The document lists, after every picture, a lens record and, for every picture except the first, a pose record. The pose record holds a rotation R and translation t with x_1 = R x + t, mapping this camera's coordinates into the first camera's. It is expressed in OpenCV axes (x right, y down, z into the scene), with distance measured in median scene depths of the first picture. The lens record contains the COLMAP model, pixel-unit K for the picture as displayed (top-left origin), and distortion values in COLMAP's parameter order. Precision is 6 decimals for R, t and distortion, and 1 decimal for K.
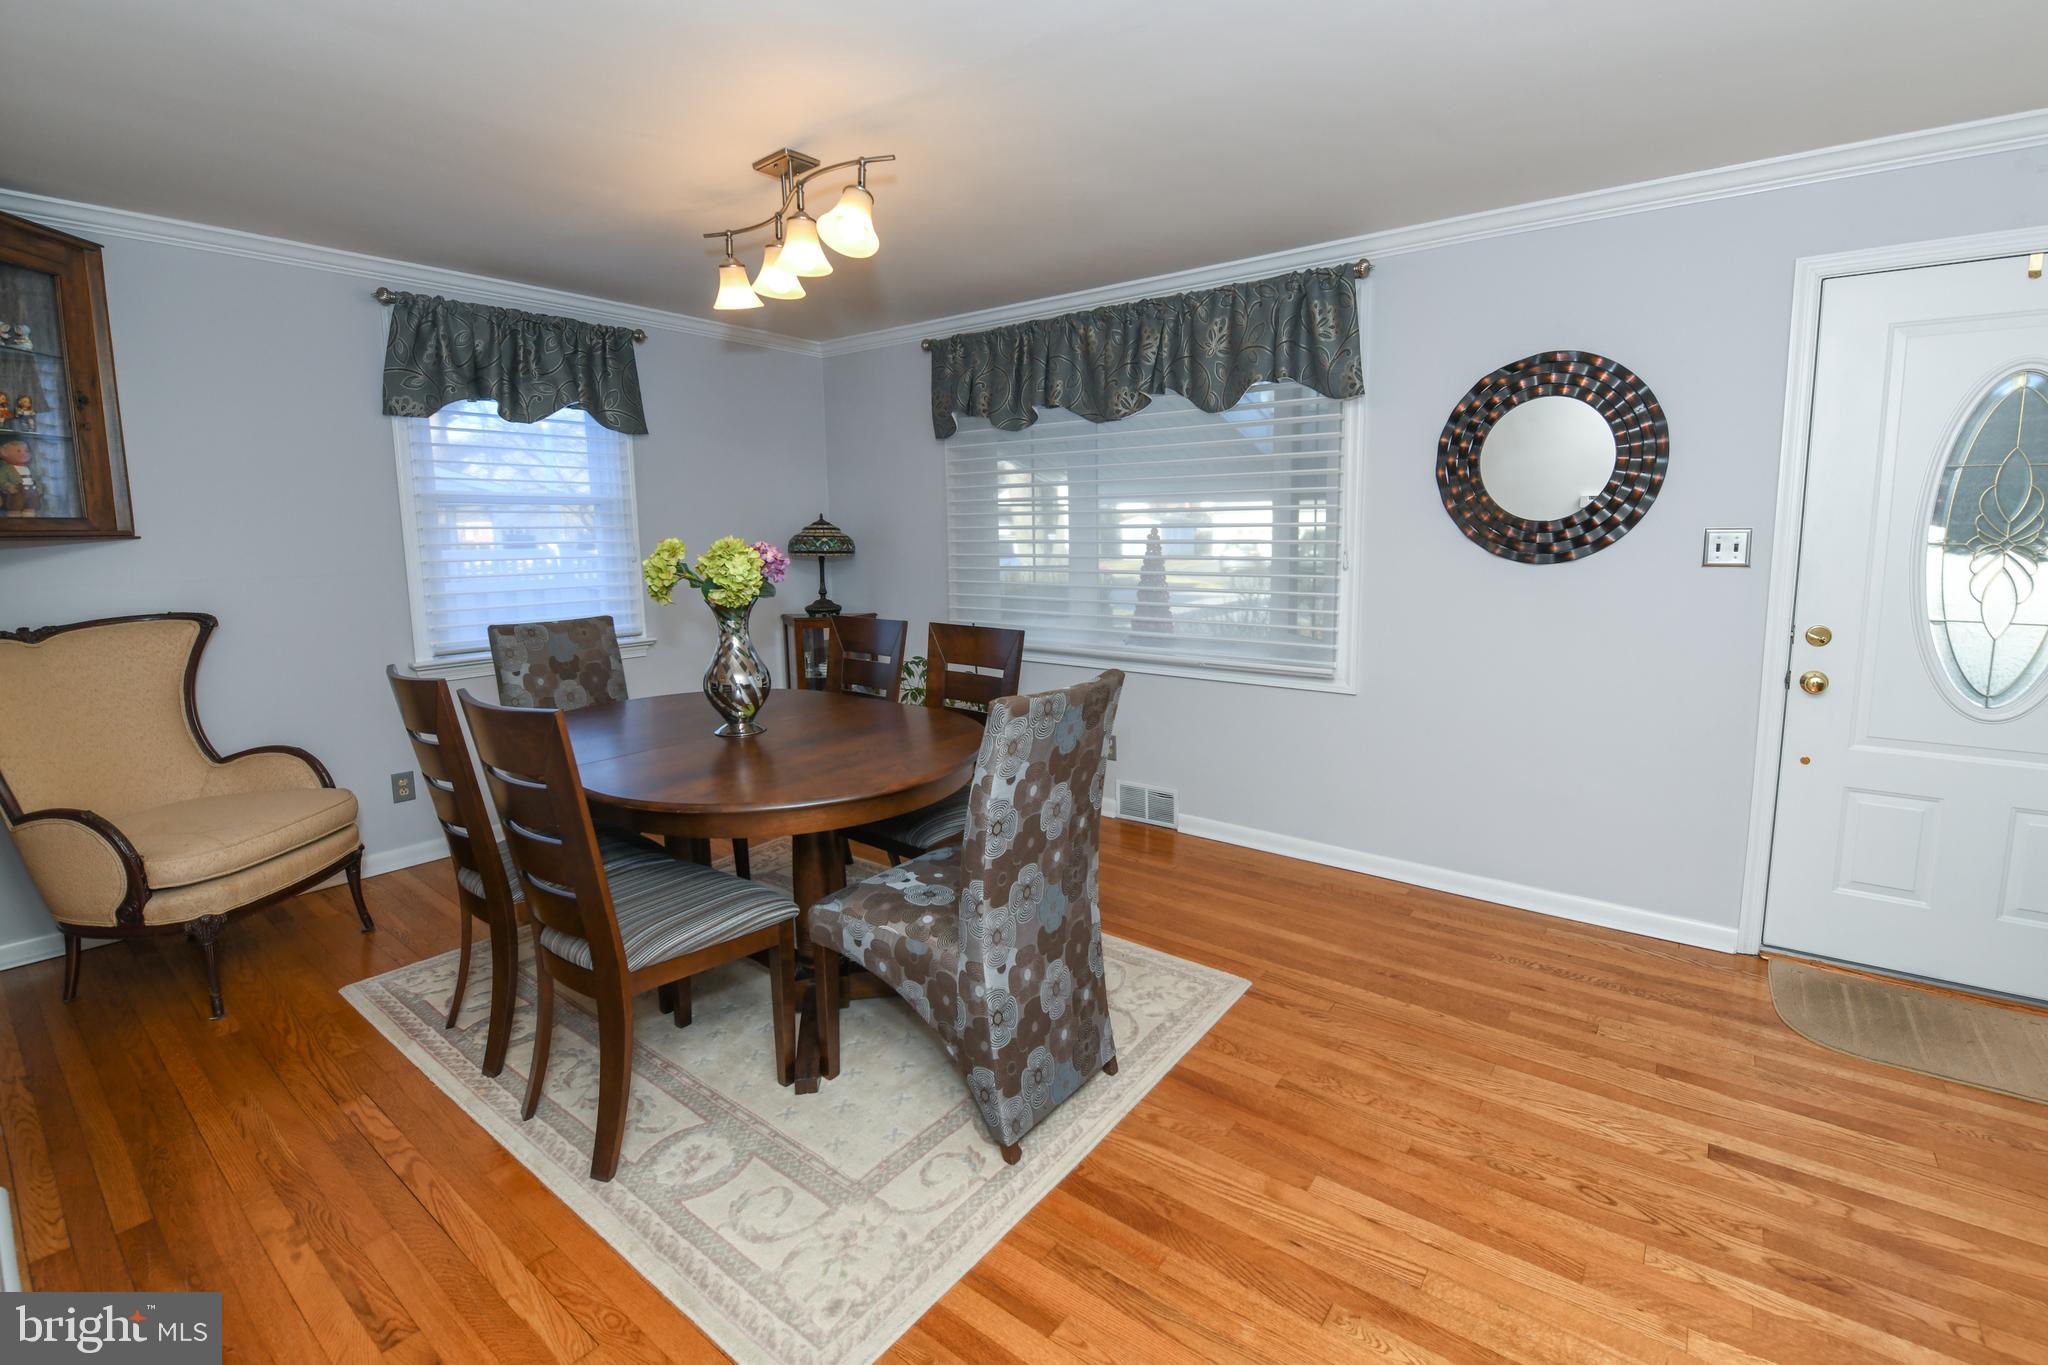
lens RADIAL K [[912.6, 0, 1126.8], [0, 912.6, 657.9], [0, 0, 1]] dist [-0.019286, -0.000927]
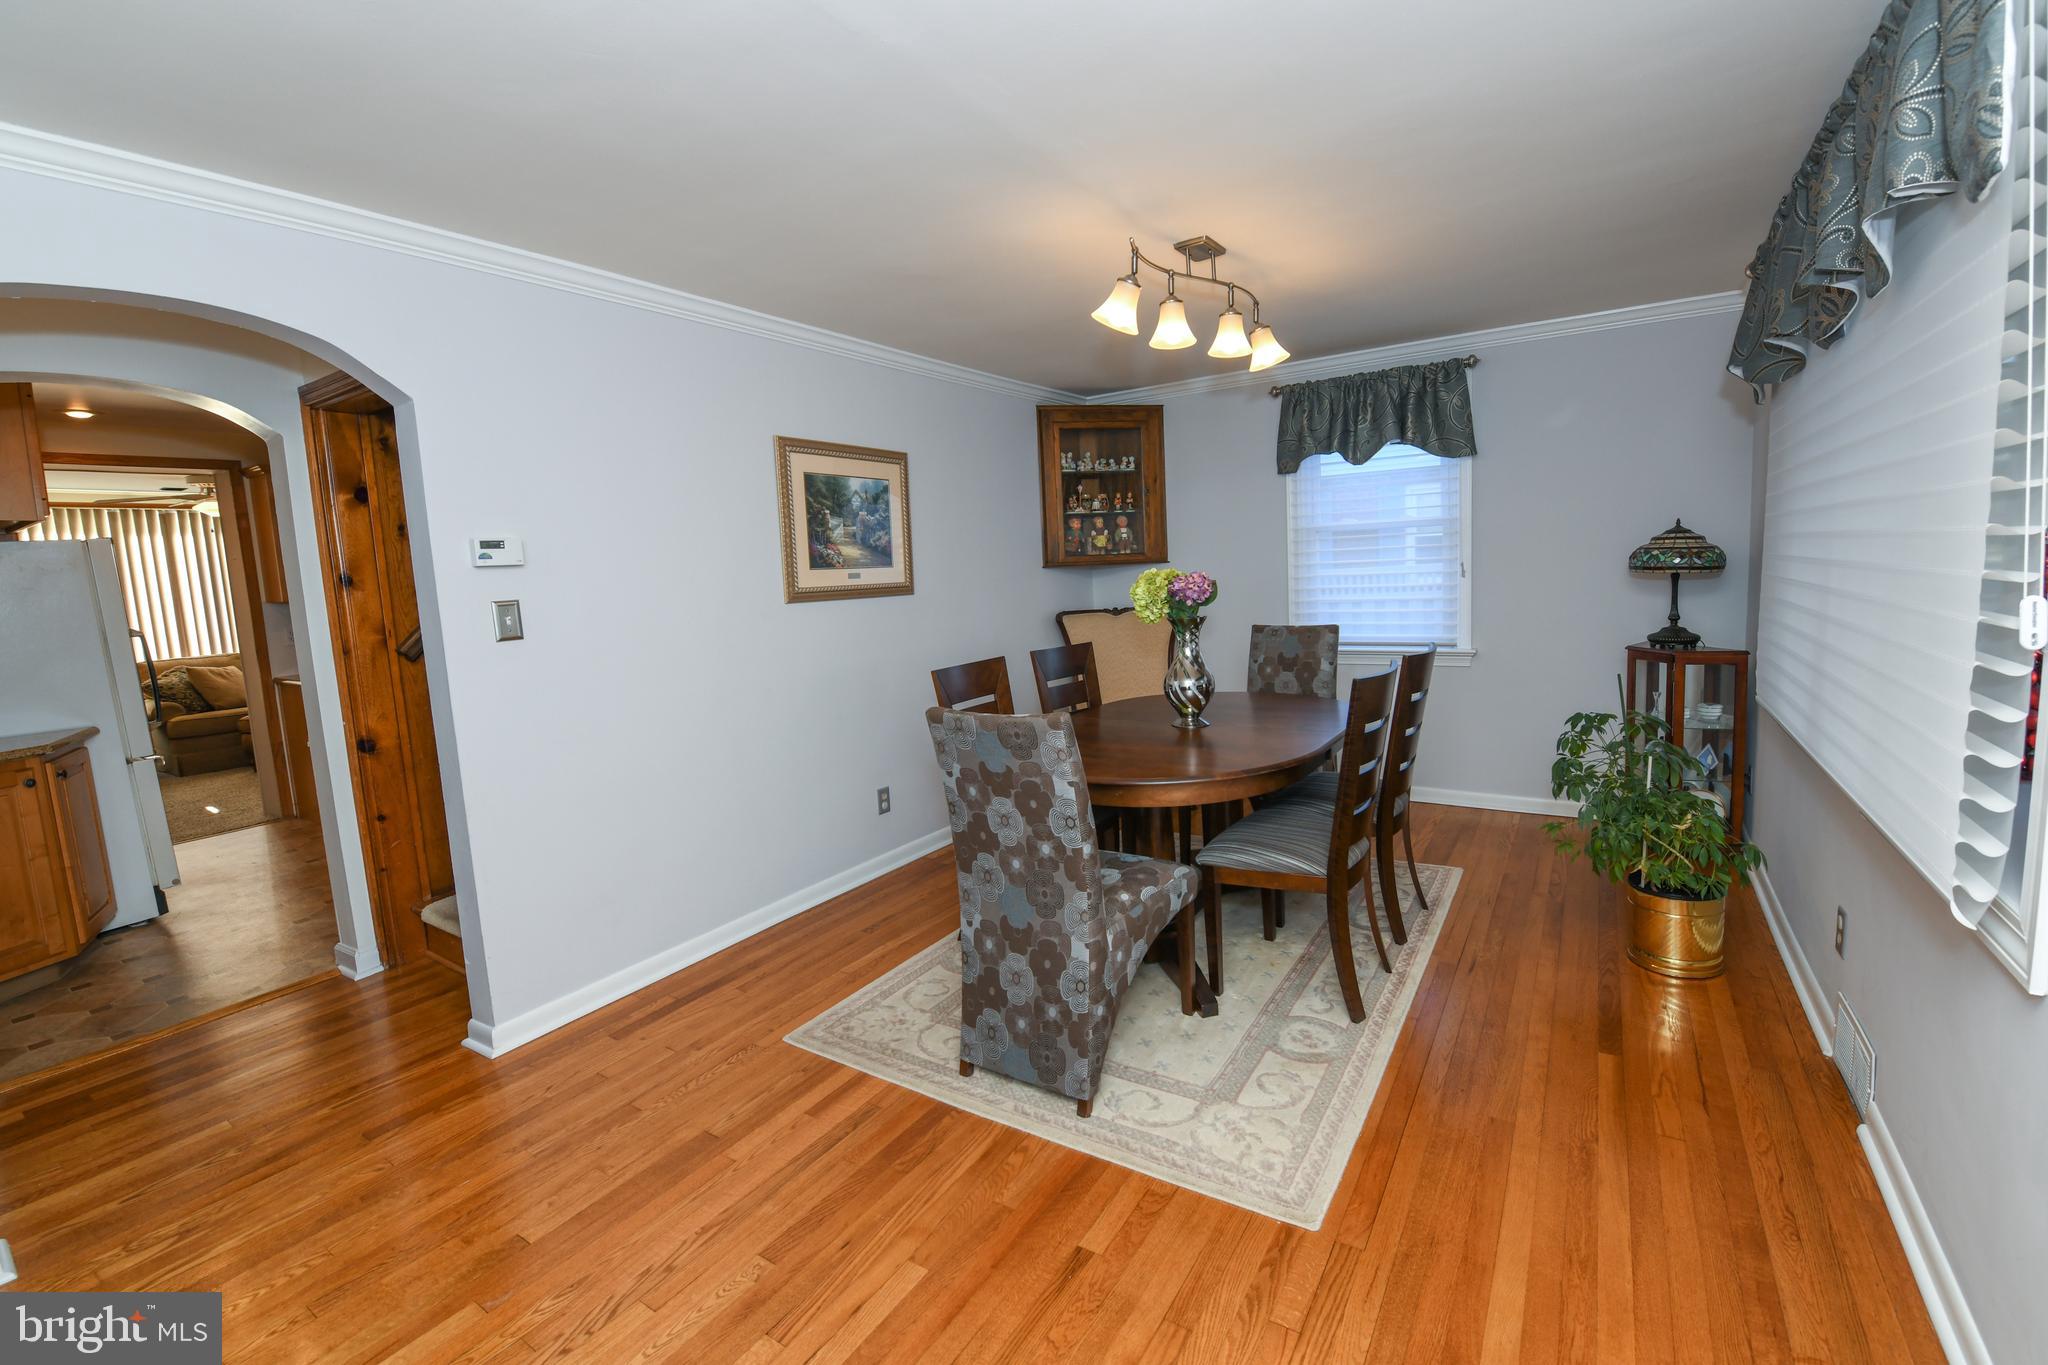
lens RADIAL K [[875.1, 0, 1026.1], [0, 875.1, 675.0], [0, 0, 1]] dist [-0.017960, -0.001374]
pose [[-0.008843, 0.130785, -0.991371, 0.708250], [-0.093310, 0.986976, 0.131038, -0.114254], [0.995598, 0.093664, 0.003476, 0.723588]]
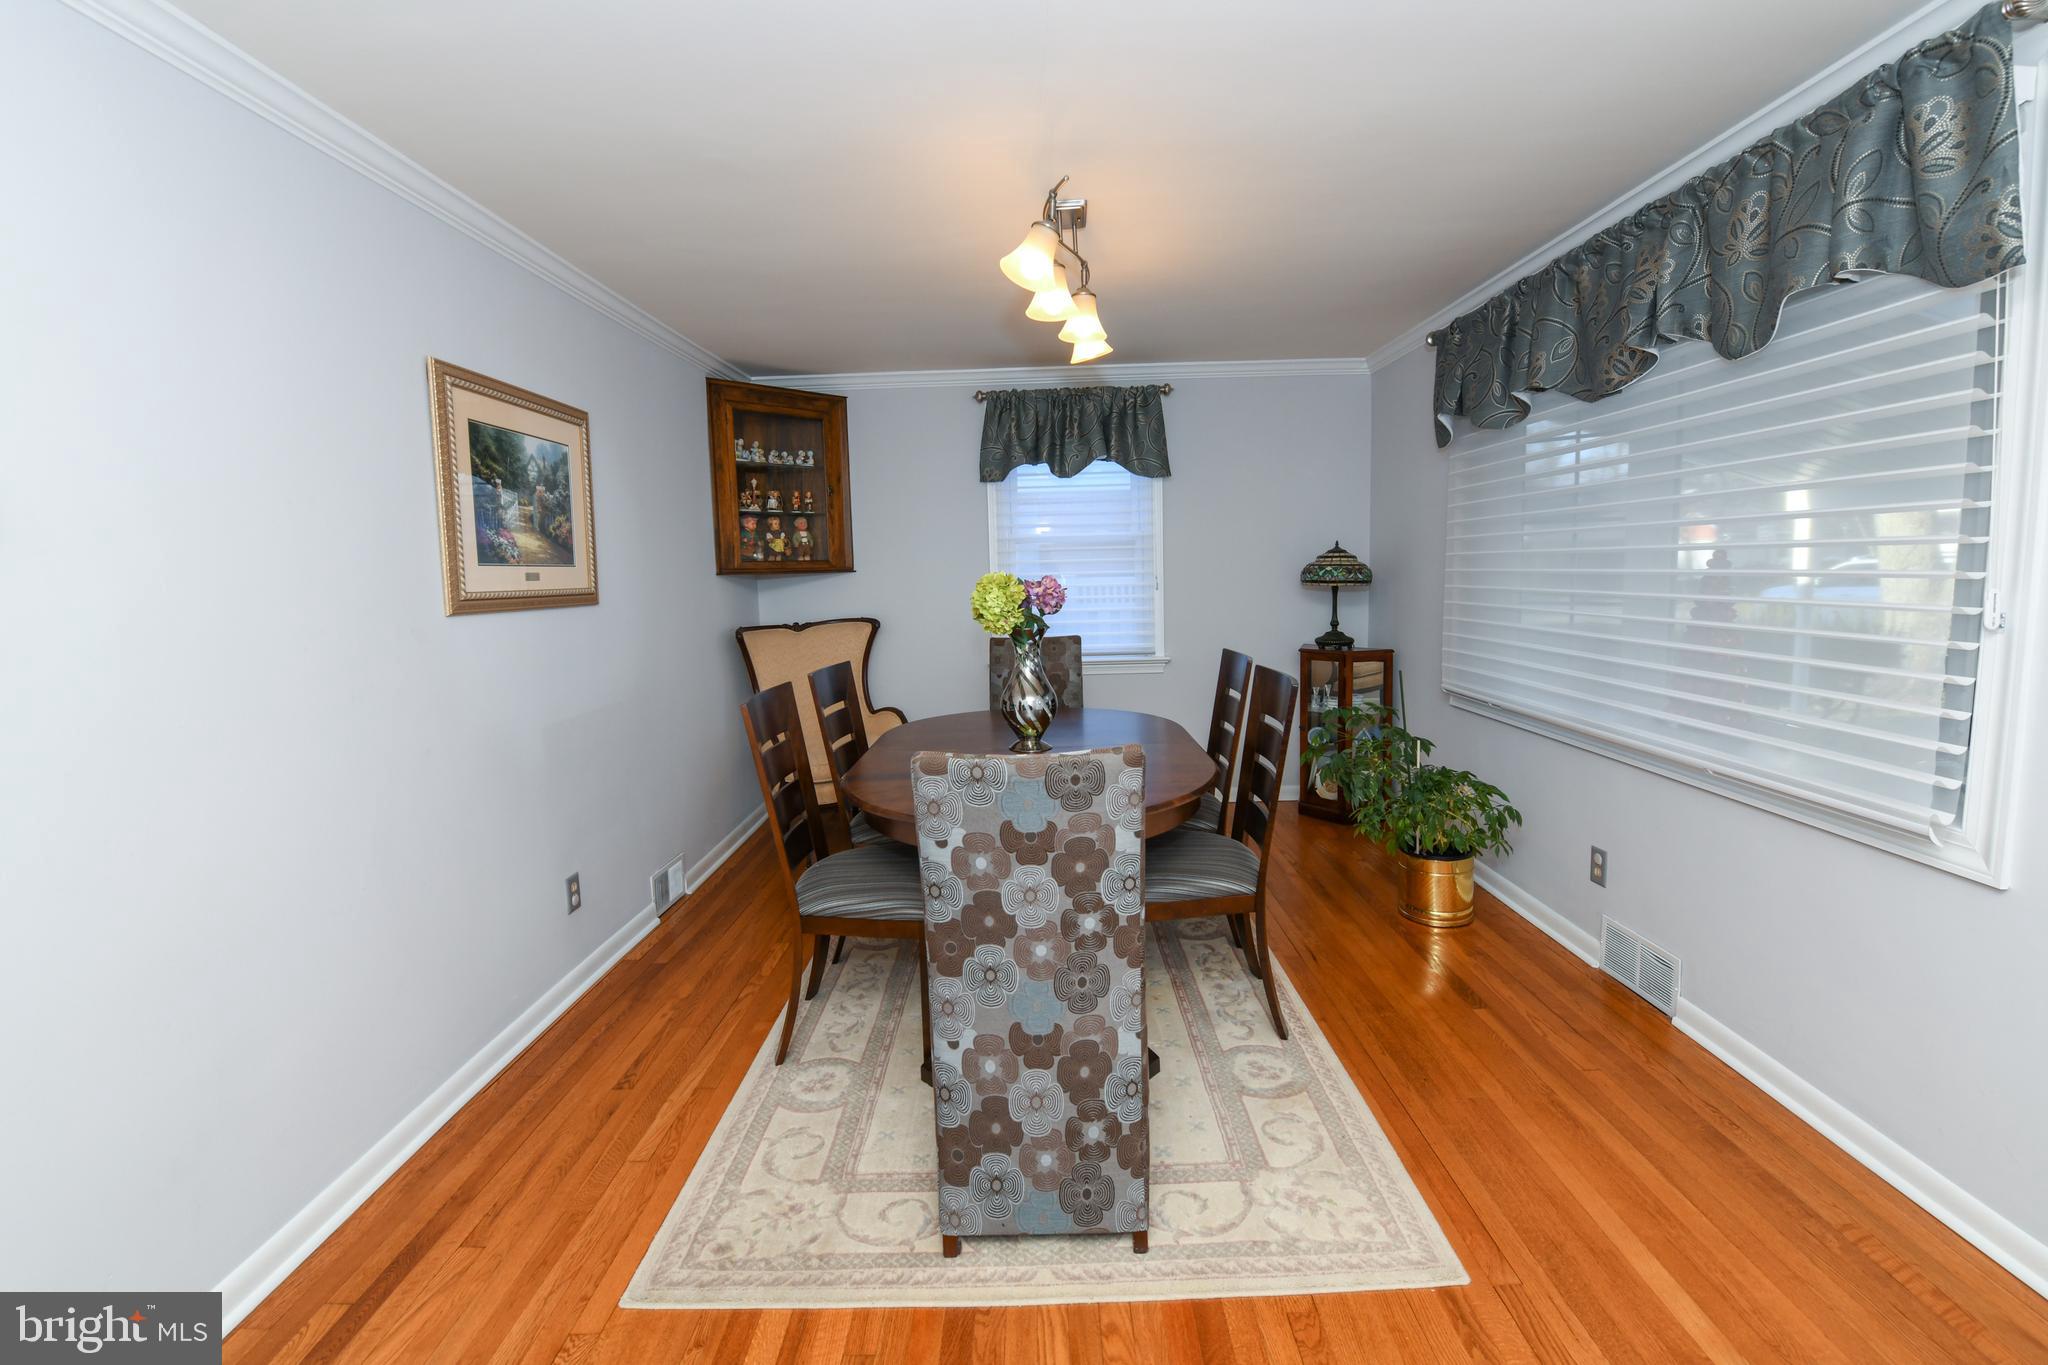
lens RADIAL K [[872.0, 0, 1012.4], [0, 872.0, 666.0], [0, 0, 1]] dist [-0.021197, -0.000318]
pose [[0.533882, 0.087177, -0.841053, 0.416661], [-0.095867, 0.994498, 0.042227, -0.056882], [0.840107, 0.058085, 0.539302, 0.384719]]
